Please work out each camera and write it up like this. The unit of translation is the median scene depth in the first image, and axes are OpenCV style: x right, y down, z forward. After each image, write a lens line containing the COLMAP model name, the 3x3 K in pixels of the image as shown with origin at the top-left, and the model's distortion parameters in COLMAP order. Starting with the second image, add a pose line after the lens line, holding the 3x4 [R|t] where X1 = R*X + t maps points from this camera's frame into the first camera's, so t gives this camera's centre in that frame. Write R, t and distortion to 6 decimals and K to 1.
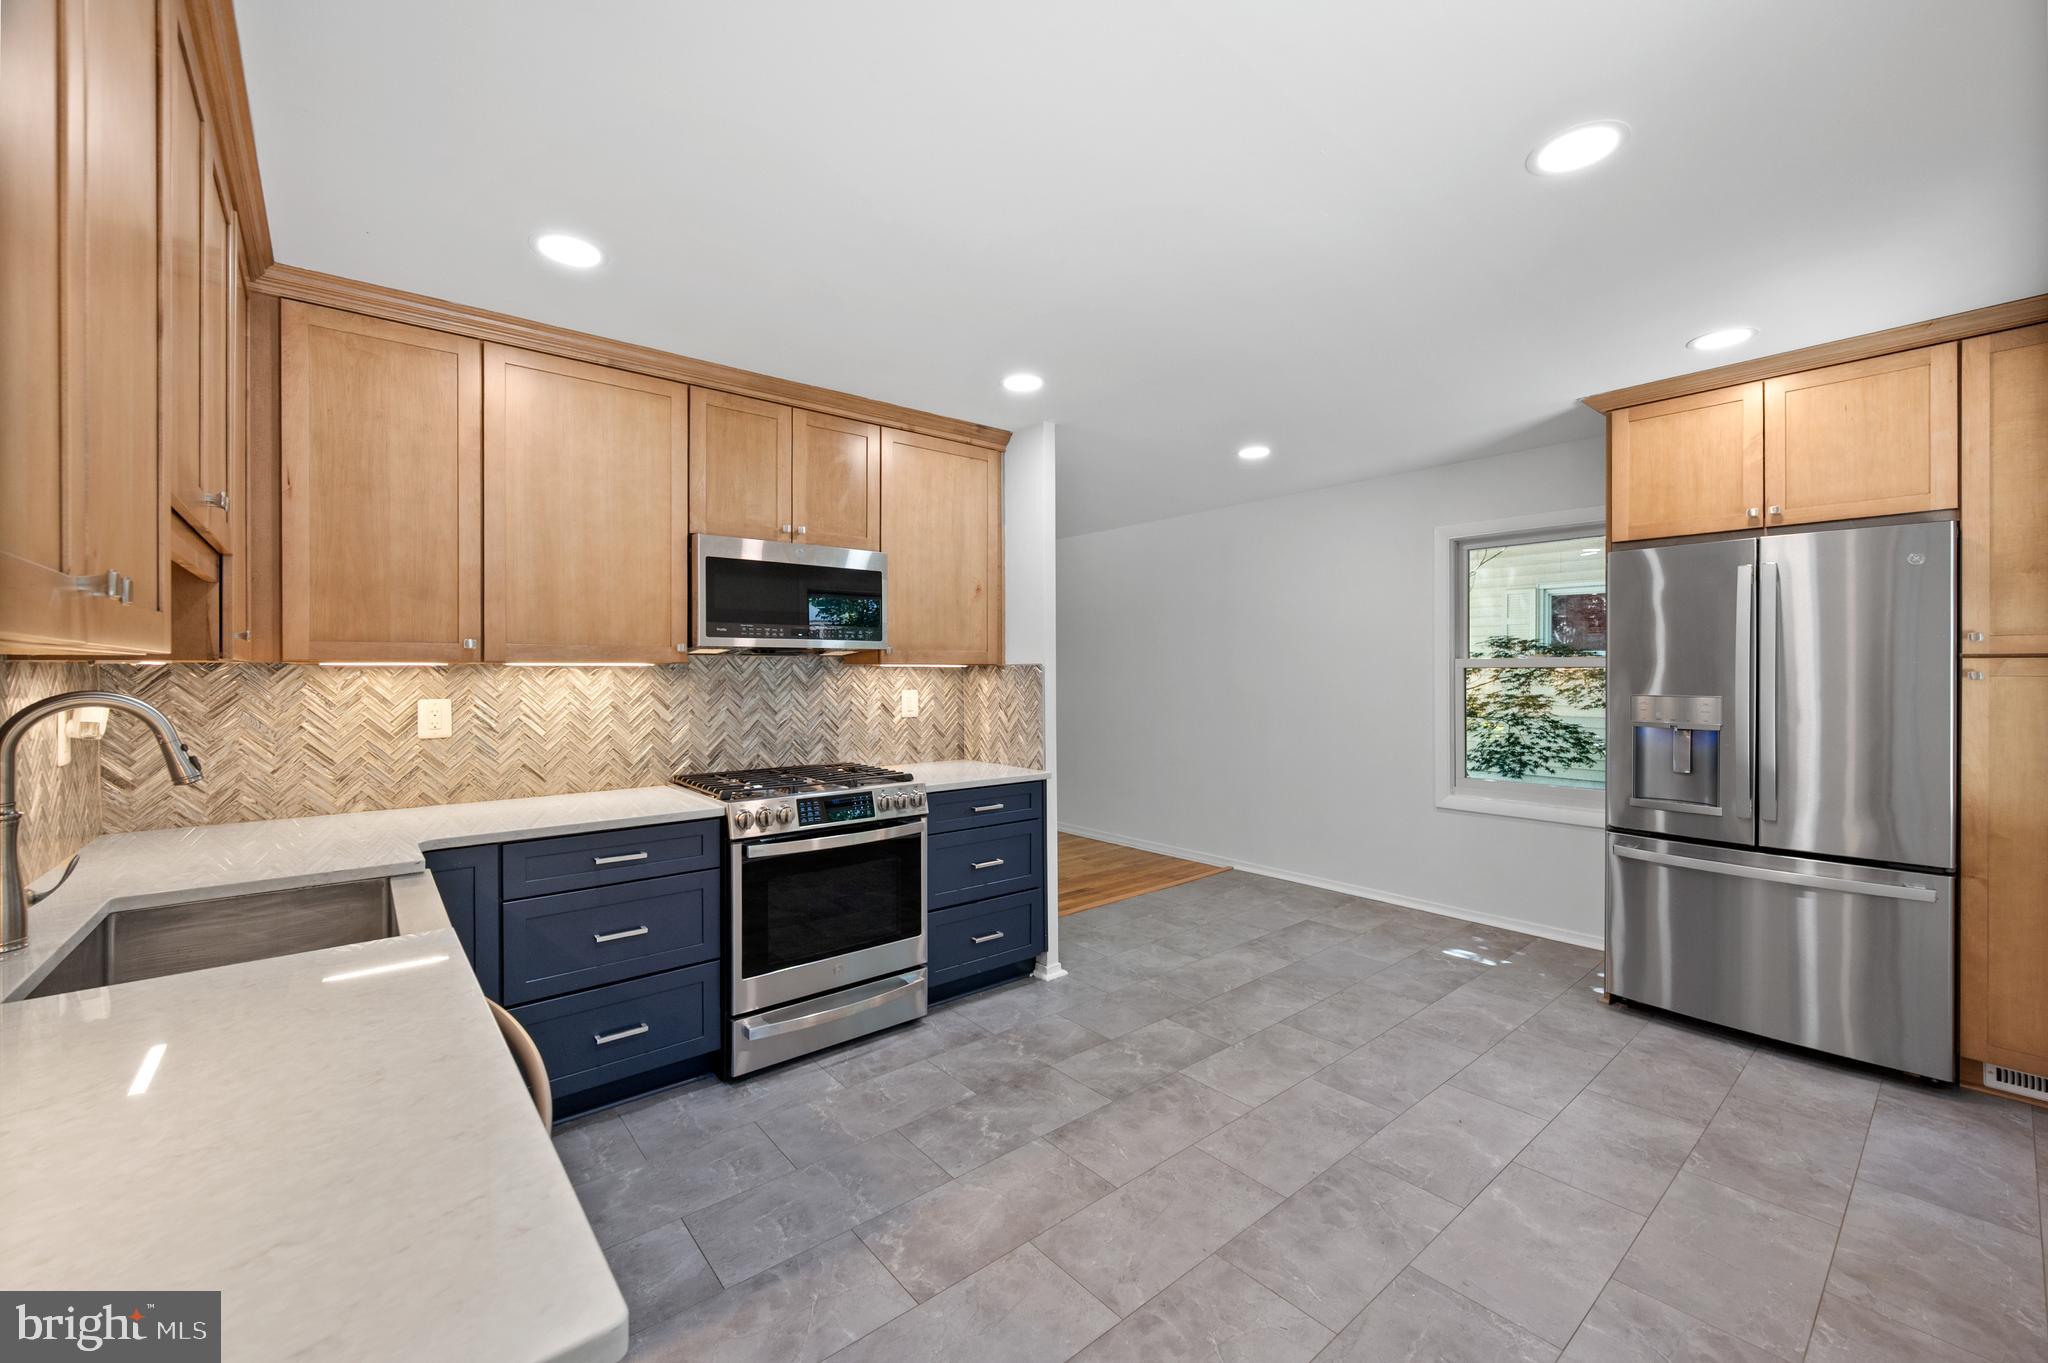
lens RADIAL K [[810.2, 0, 1023.0], [0, 810.2, 676.9], [0, 0, 1]] dist [-0.000098, 0.000176]
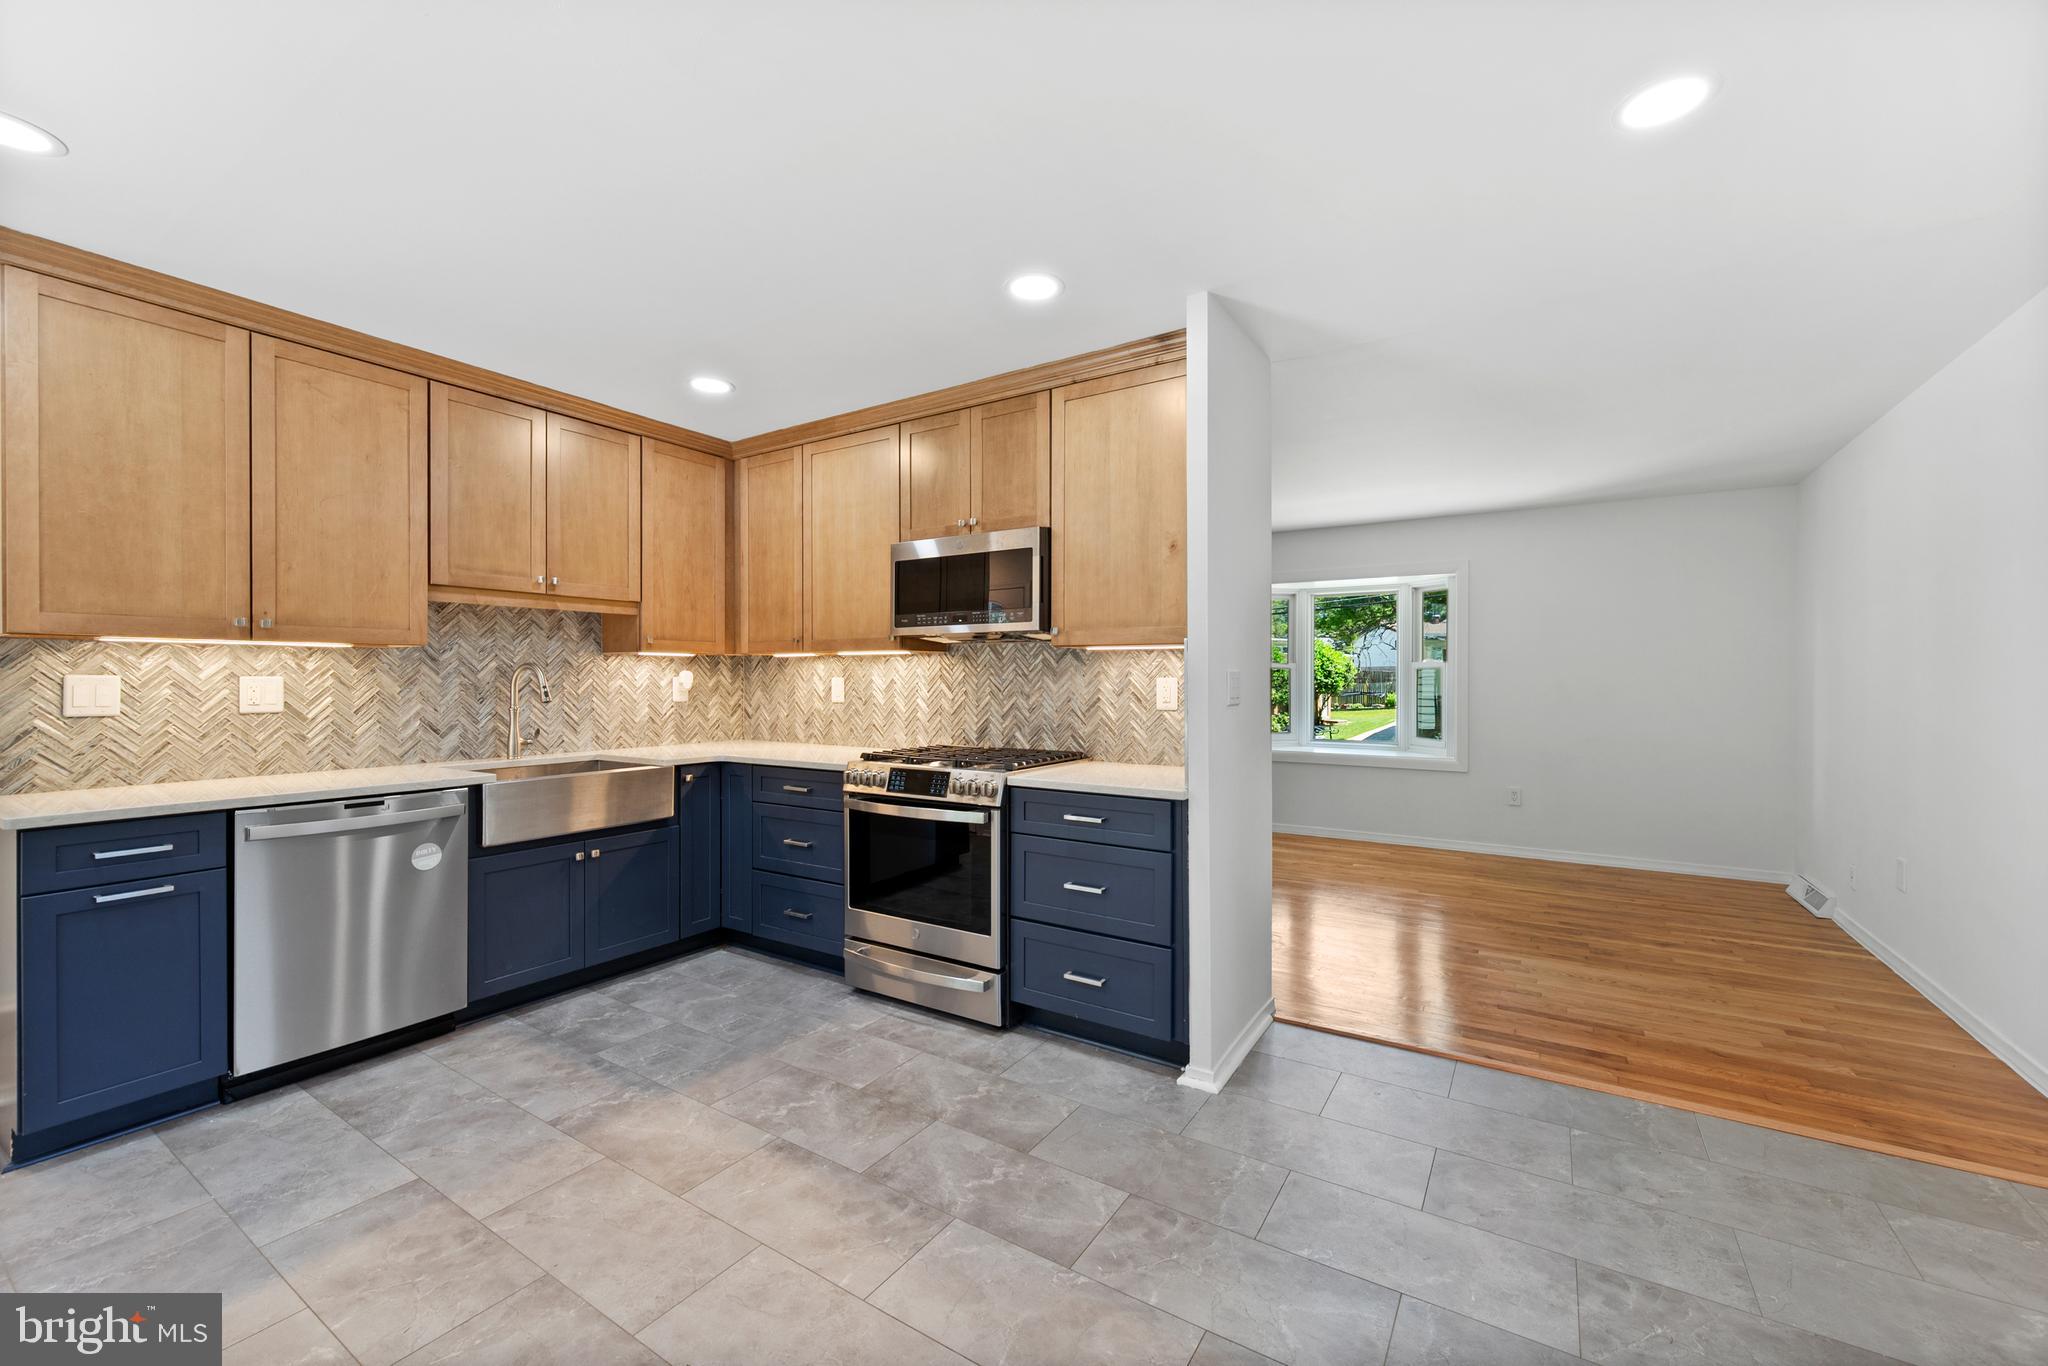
lens RADIAL K [[819.8, 0, 1023.7], [0, 819.8, 683.6], [0, 0, 1]] dist [0.000892, 0.000323]
pose [[0.304774, 0.006501, -0.952403, 0.805056], [-0.010000, 0.999943, 0.003625, 0.026910], [0.952372, 0.008419, 0.304822, 0.775219]]
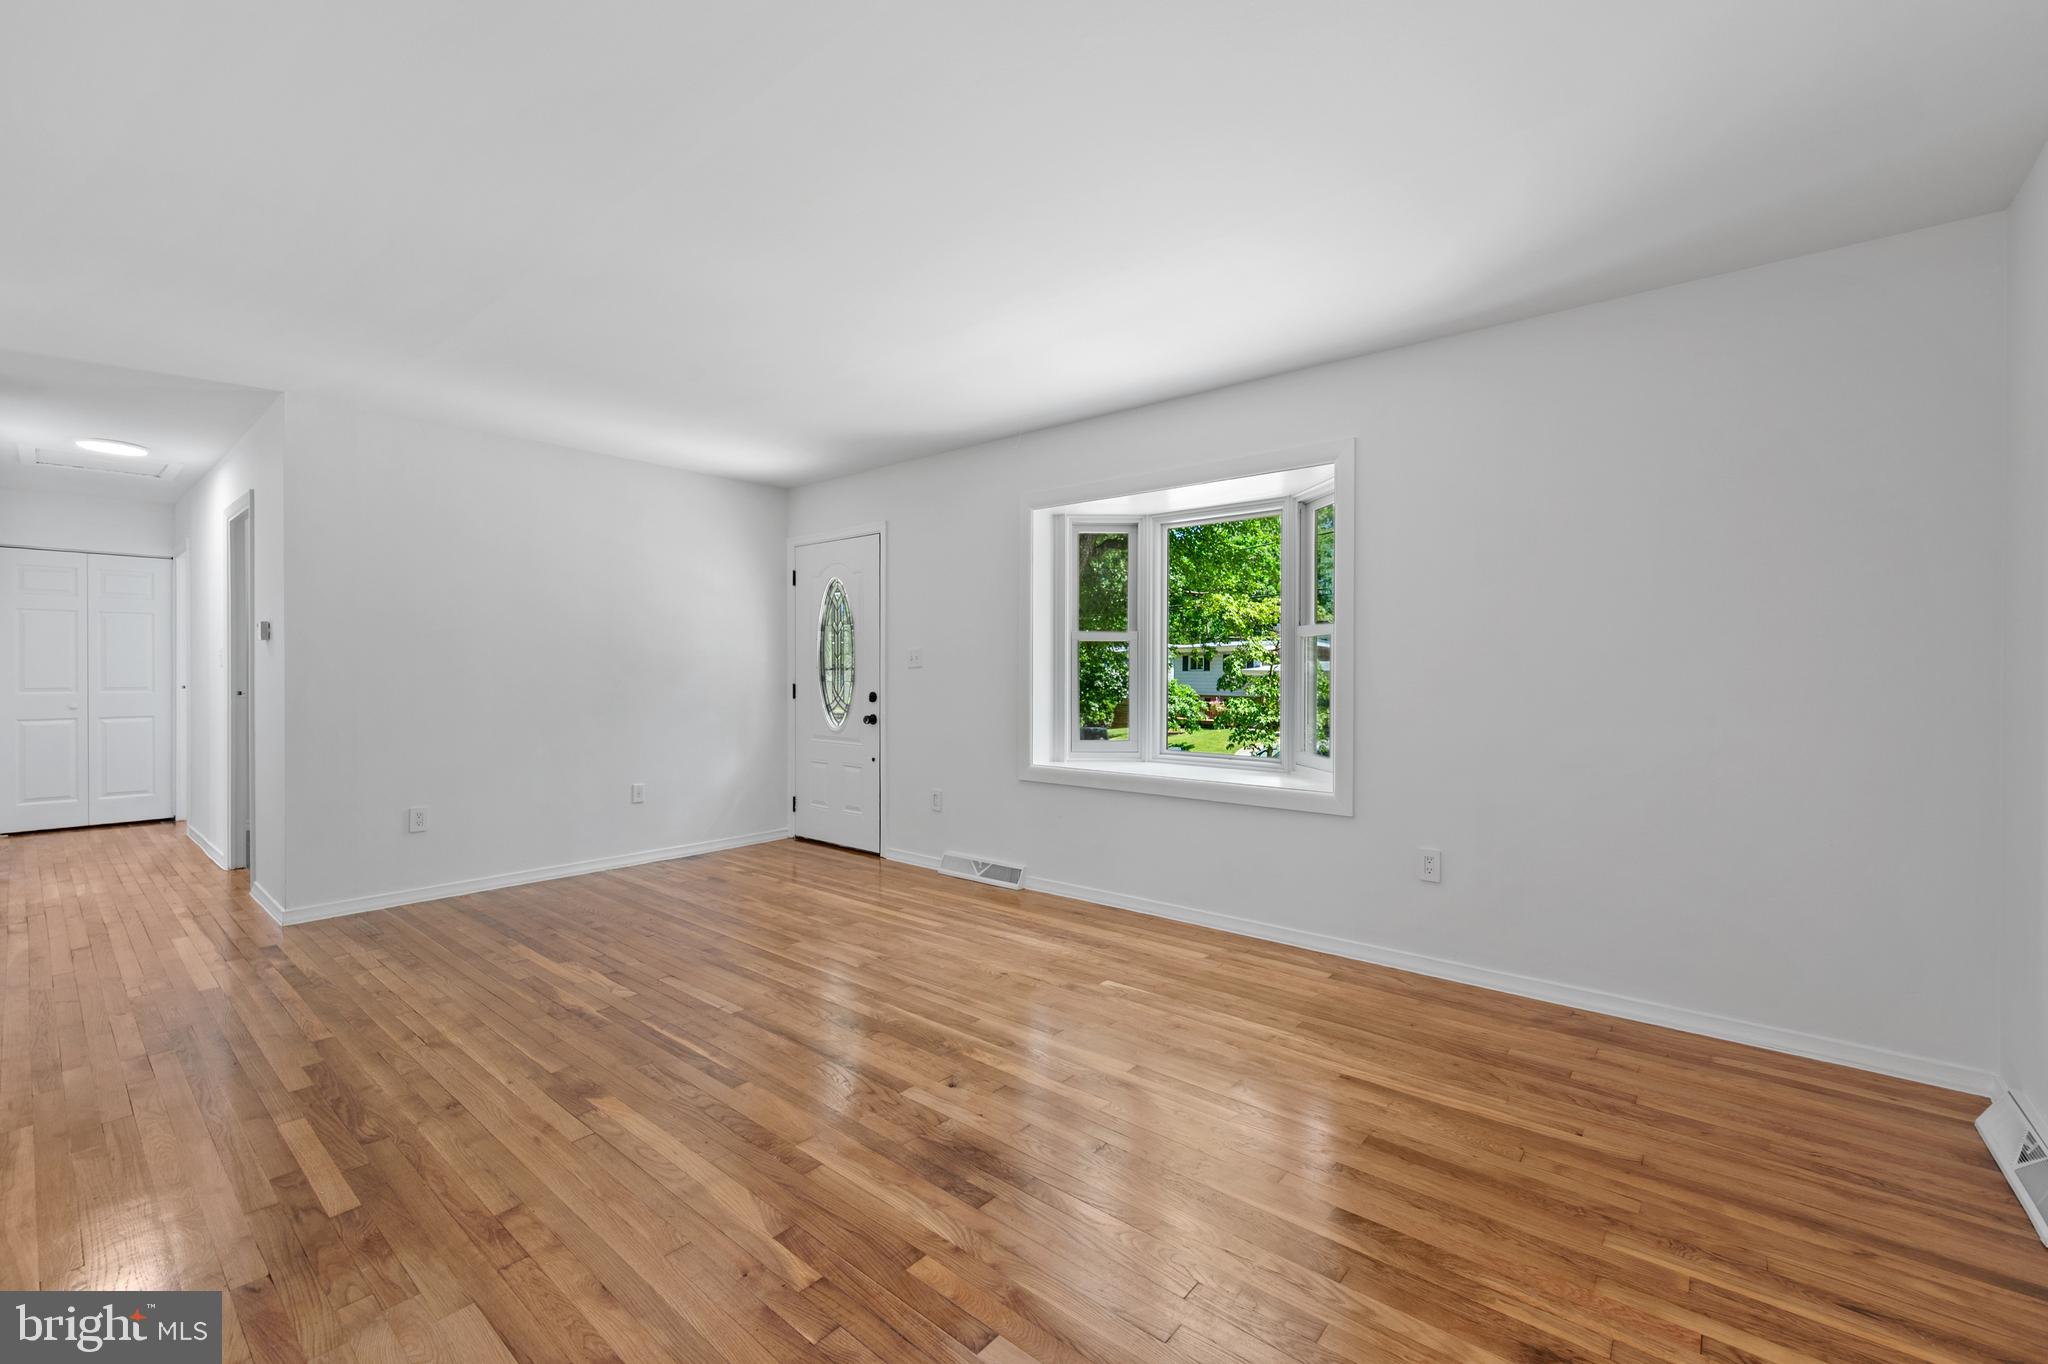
lens RADIAL K [[857.0, 0, 1030.5], [0, 857.0, 674.9], [0, 0, 1]] dist [-0.000943, 0.000705]
pose [[0.175364, 0.002668, -0.984500, 0.307112], [-0.010702, 0.999942, 0.000803, 0.049075], [0.984446, 0.010395, 0.175382, 1.770309]]
